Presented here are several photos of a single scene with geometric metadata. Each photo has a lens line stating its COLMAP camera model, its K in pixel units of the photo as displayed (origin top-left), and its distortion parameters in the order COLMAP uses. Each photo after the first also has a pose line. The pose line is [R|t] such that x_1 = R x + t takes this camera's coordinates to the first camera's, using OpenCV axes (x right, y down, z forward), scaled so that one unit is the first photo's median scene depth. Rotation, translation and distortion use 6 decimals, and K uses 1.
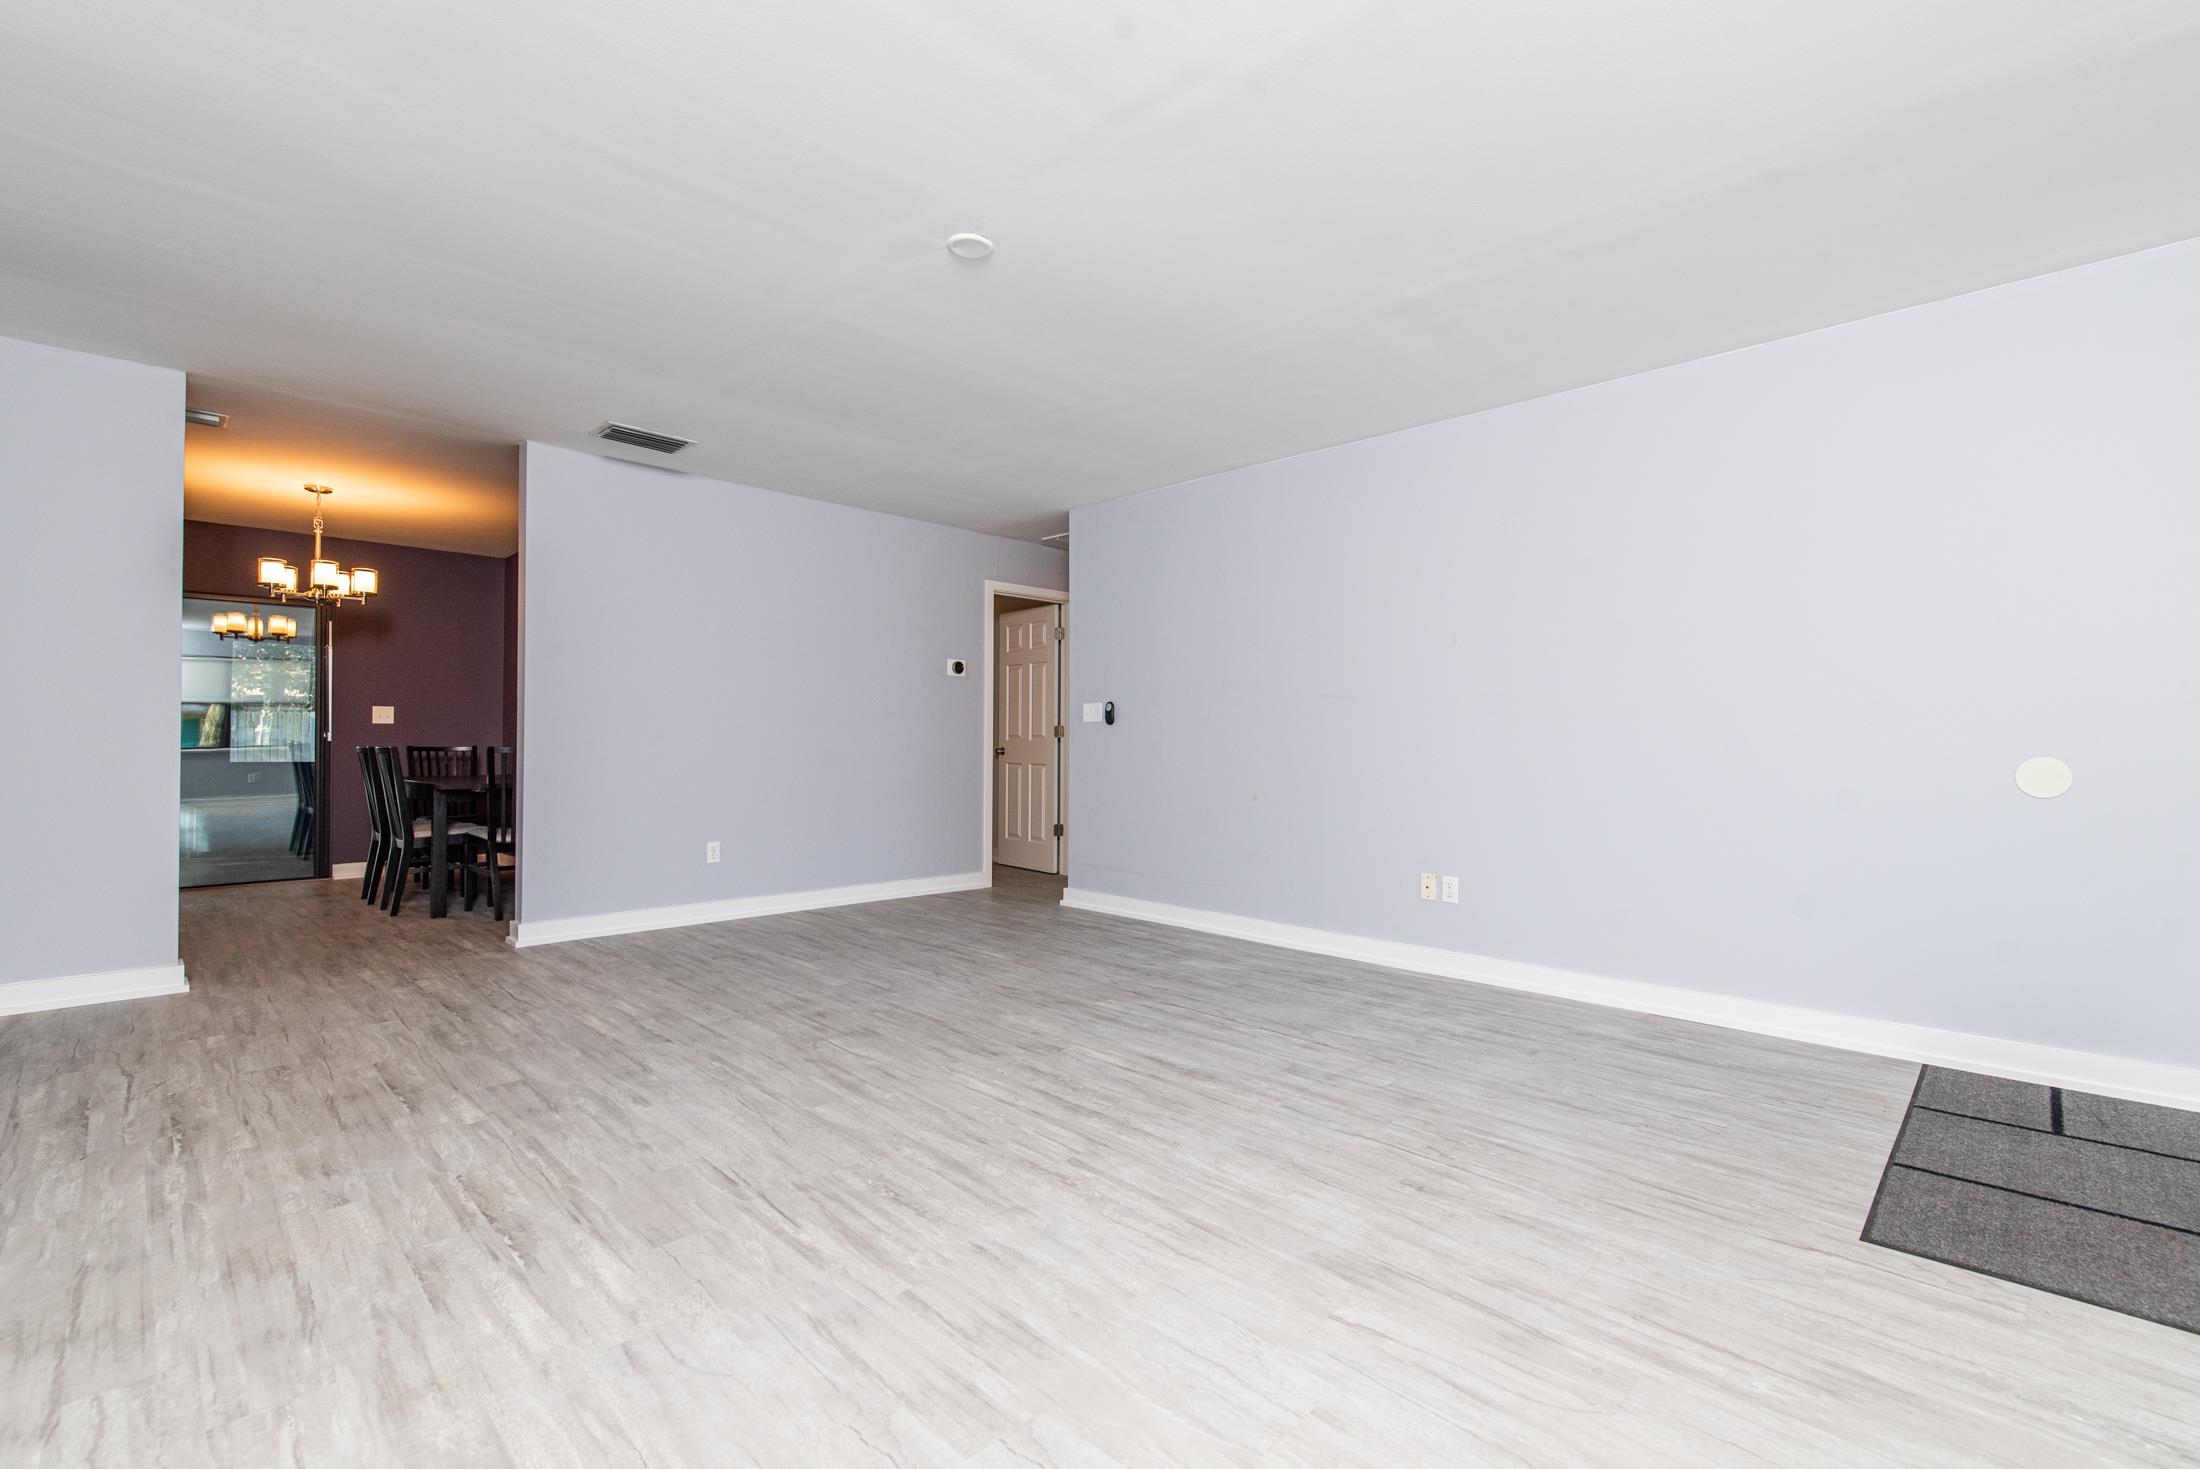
lens RADIAL K [[965.1, 0, 1102.6], [0, 965.1, 740.9], [0, 0, 1]] dist [0.002647, -0.000688]
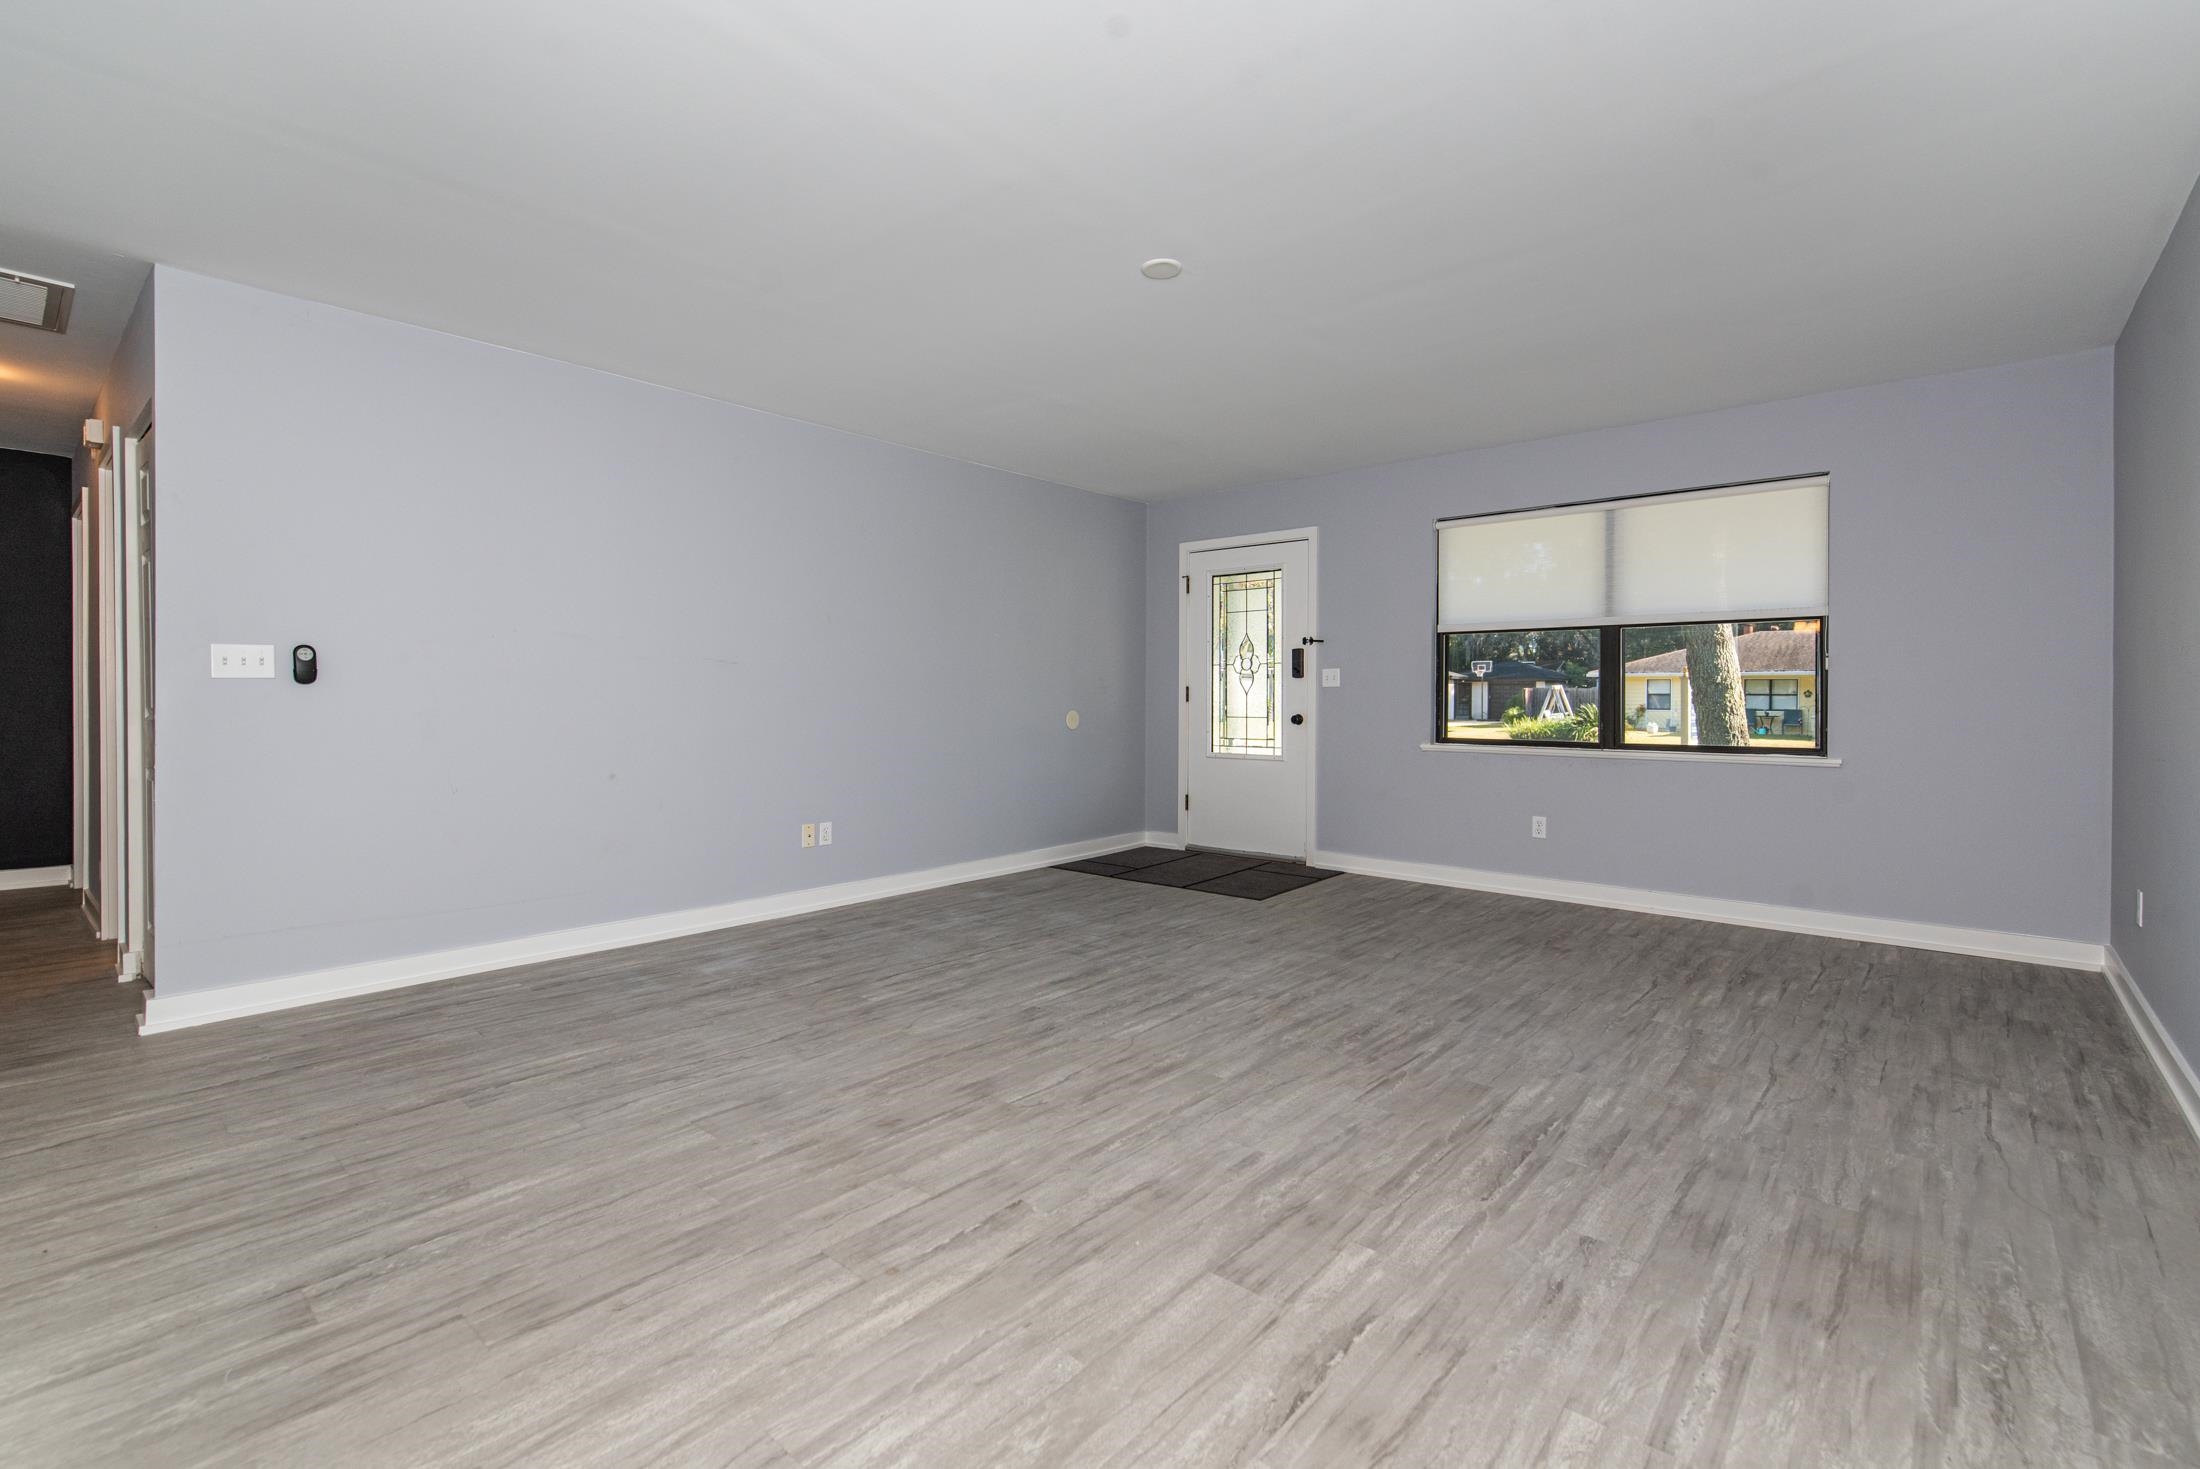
lens RADIAL K [[965.1, 0, 1091.8], [0, 965.1, 706.3], [0, 0, 1]] dist [0.002647, -0.000688]
pose [[-0.057619, -0.018718, 0.998163, -1.214455], [-0.003493, 0.999822, 0.018548, -0.032262], [-0.998333, -0.002418, -0.057674, 1.111110]]
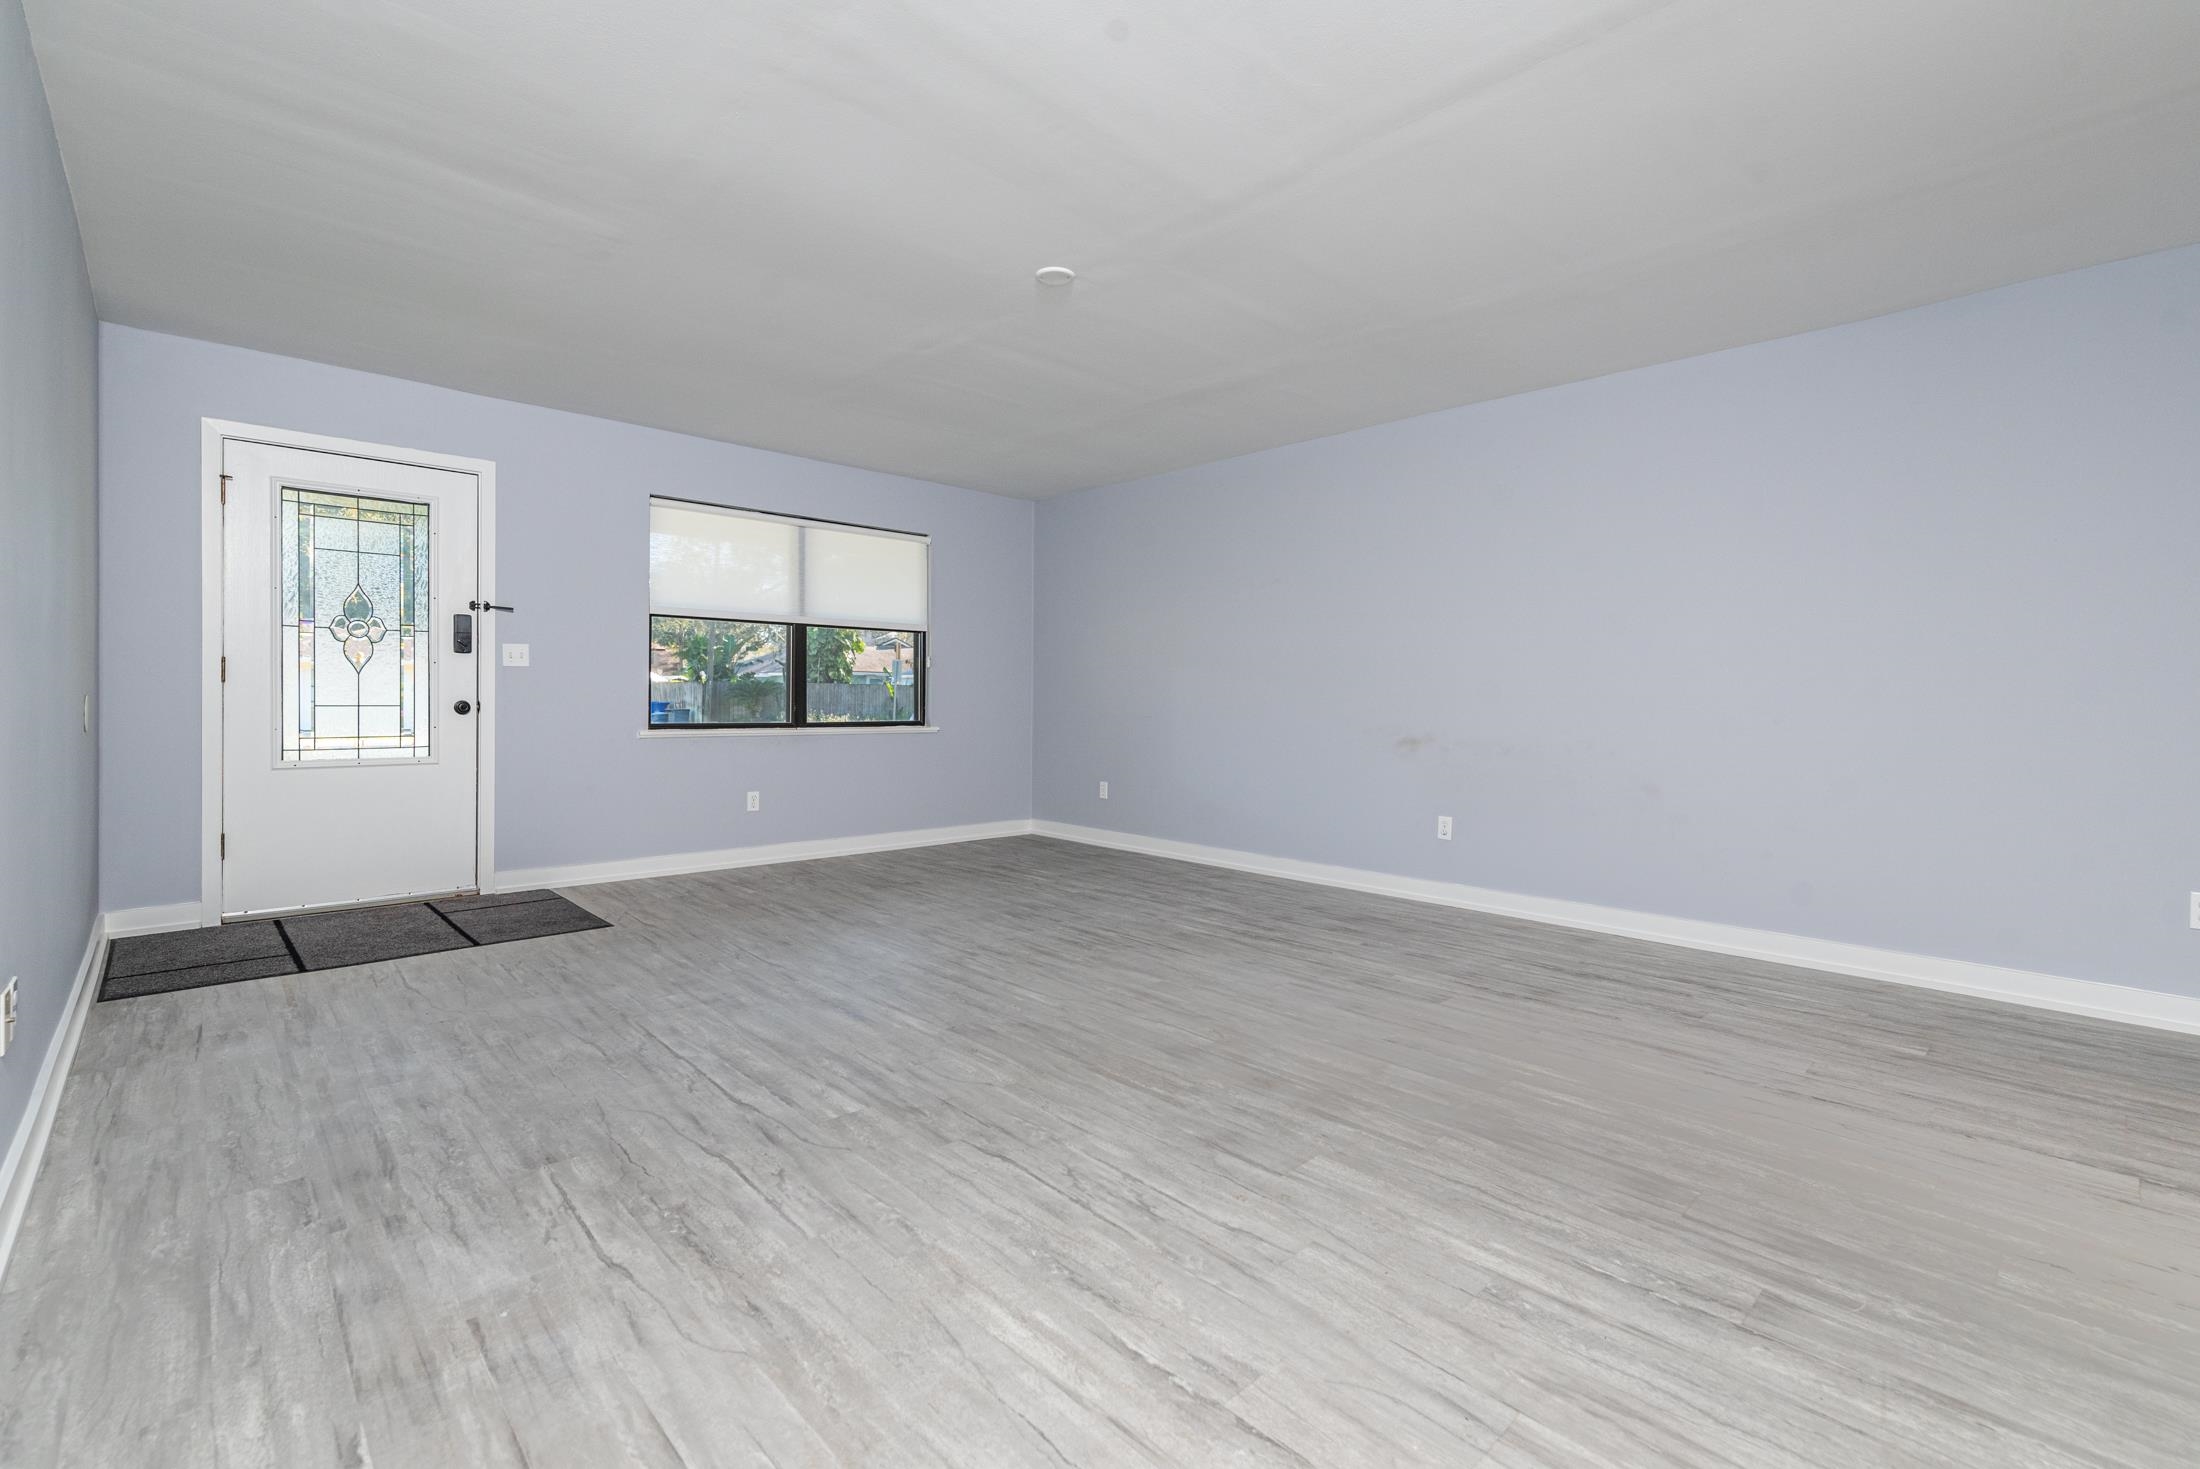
lens RADIAL K [[965.1, 0, 1099.9], [0, 965.1, 699.1], [0, 0, 1]] dist [0.002647, -0.000688]
pose [[-0.999169, -0.017660, 0.036741, -0.237584], [-0.017672, 0.999844, -0.000006, 0.002558], [-0.036735, -0.000655, -0.999325, 2.130295]]
